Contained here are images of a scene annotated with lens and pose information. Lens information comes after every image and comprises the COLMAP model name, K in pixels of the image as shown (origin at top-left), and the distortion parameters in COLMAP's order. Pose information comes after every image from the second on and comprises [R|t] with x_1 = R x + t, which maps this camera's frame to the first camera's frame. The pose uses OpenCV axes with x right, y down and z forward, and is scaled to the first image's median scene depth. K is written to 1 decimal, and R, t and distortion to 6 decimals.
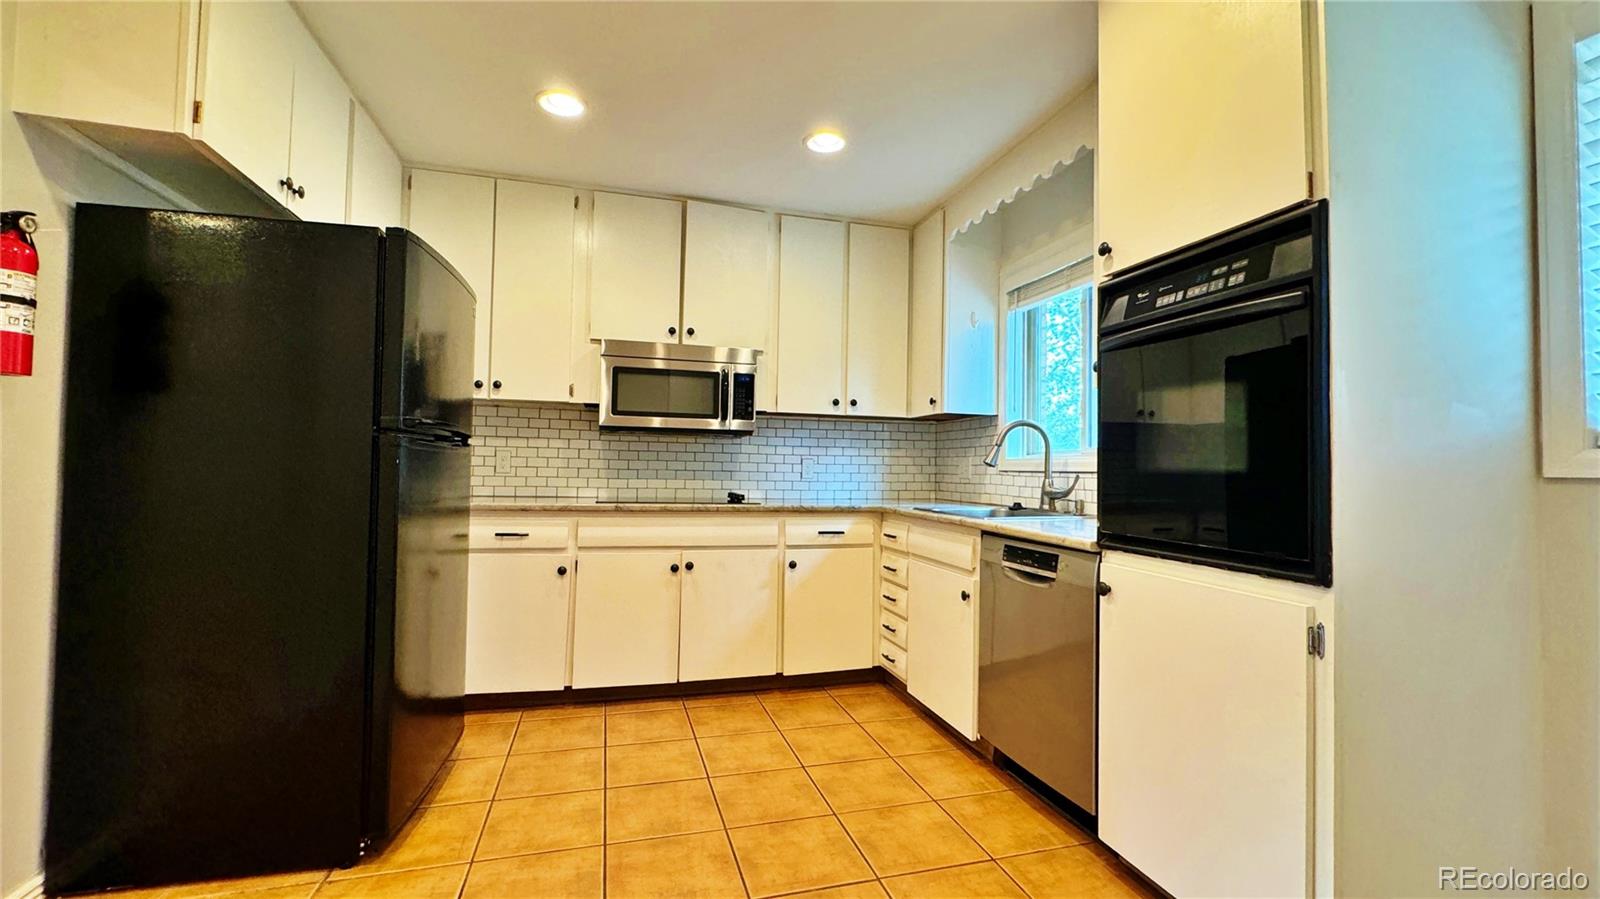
lens RADIAL K [[636.5, 0, 799.6], [0, 636.5, 446.0], [0, 0, 1]] dist [-0.003981, 0.000345]
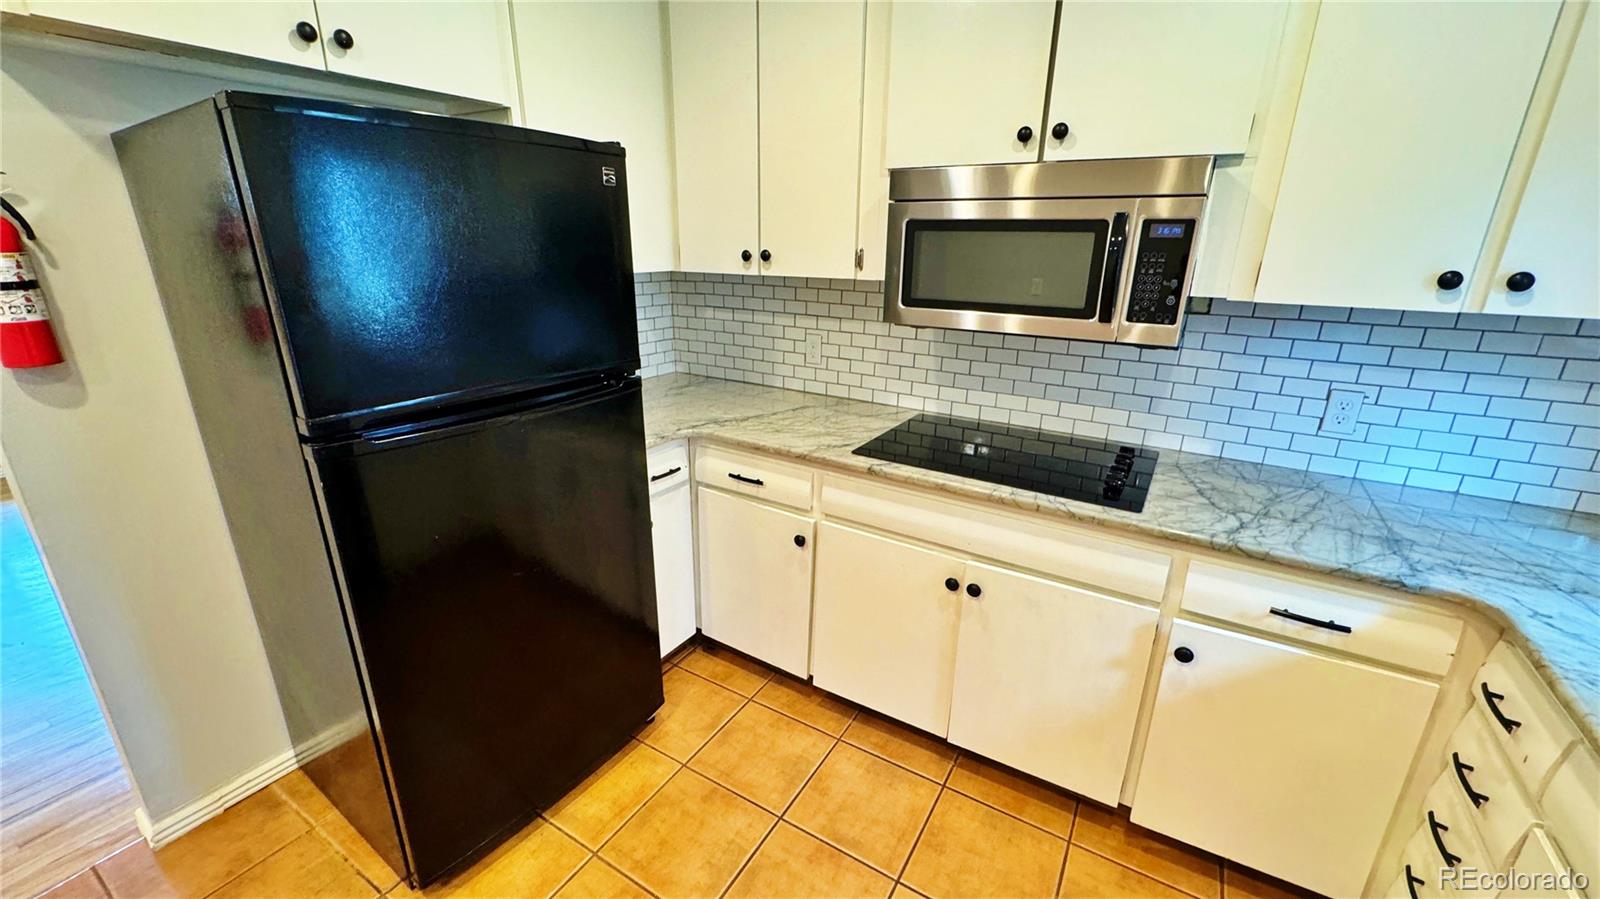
lens RADIAL K [[636.5, 0, 800.6], [0, 636.5, 448.4], [0, 0, 1]] dist [-0.003981, 0.000345]
pose [[0.676542, 0.222392, -0.702020, 0.087654], [0.021154, 0.947046, 0.320399, -0.109312], [0.736100, -0.231614, 0.636012, 0.484304]]
